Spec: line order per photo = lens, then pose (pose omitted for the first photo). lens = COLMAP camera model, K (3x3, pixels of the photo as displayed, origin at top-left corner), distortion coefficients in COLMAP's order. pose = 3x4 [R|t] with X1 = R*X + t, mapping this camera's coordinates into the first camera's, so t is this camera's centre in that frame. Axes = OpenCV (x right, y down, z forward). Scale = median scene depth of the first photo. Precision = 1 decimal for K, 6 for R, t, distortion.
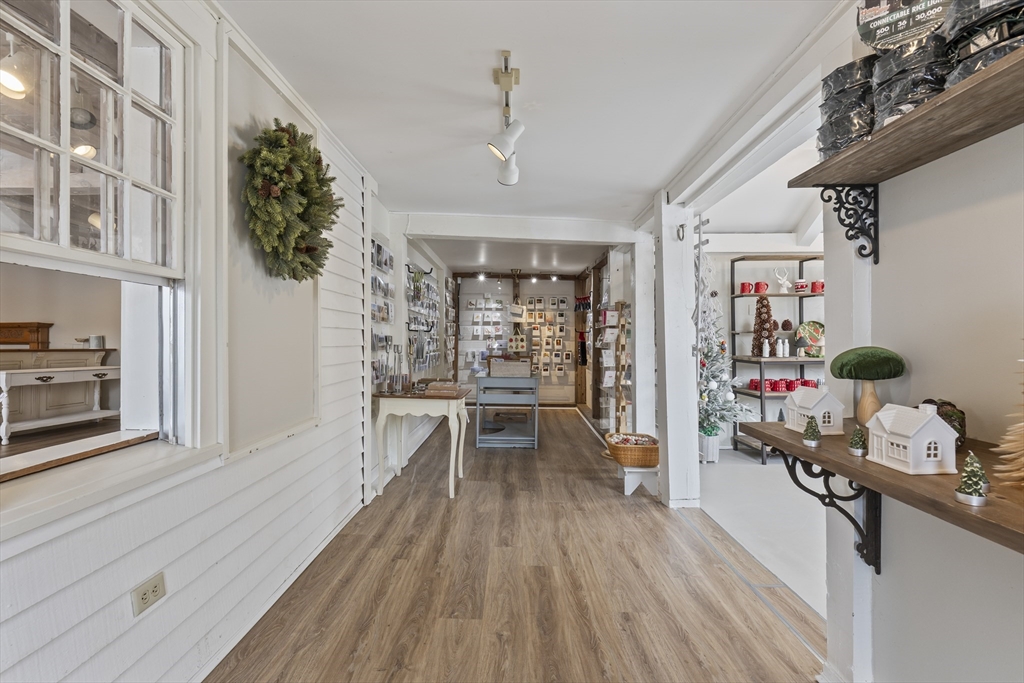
lens RADIAL K [[468.6, 0, 512.0], [0, 468.6, 341.5], [0, 0, 1]] dist [-0.000708, -0.000183]
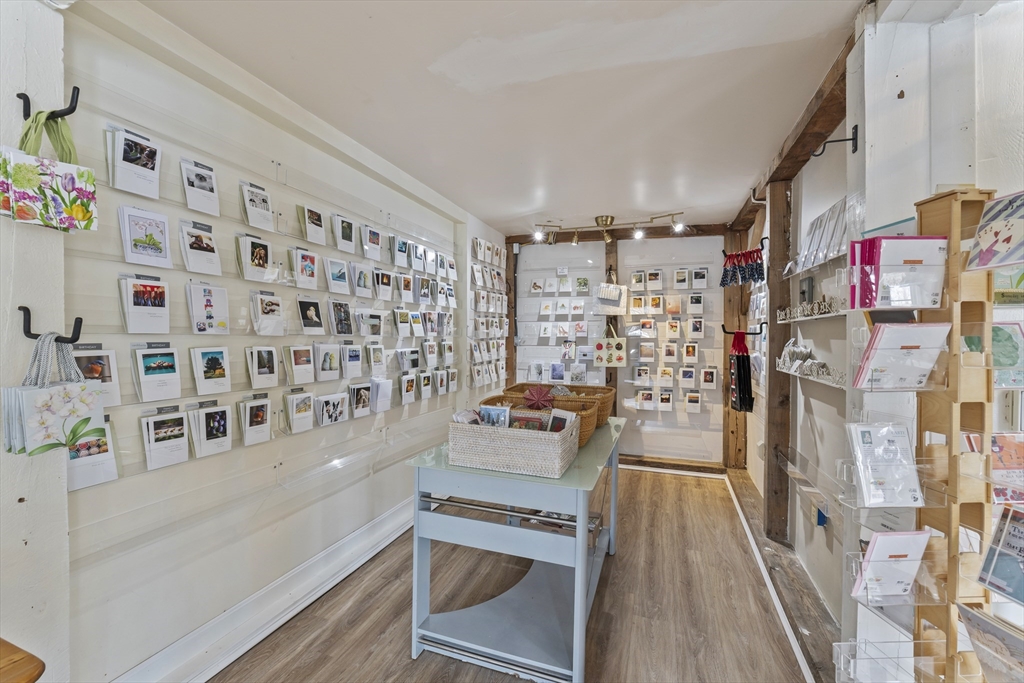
lens RADIAL K [[440.7, 0, 504.5], [0, 440.7, 344.4], [0, 0, 1]] dist [-0.000462, -0.000082]
pose [[0.943922, 0.006581, -0.330102, 0.064614], [-0.002172, 0.999903, 0.013723, -0.012326], [0.330160, -0.012236, 0.943846, 0.449401]]
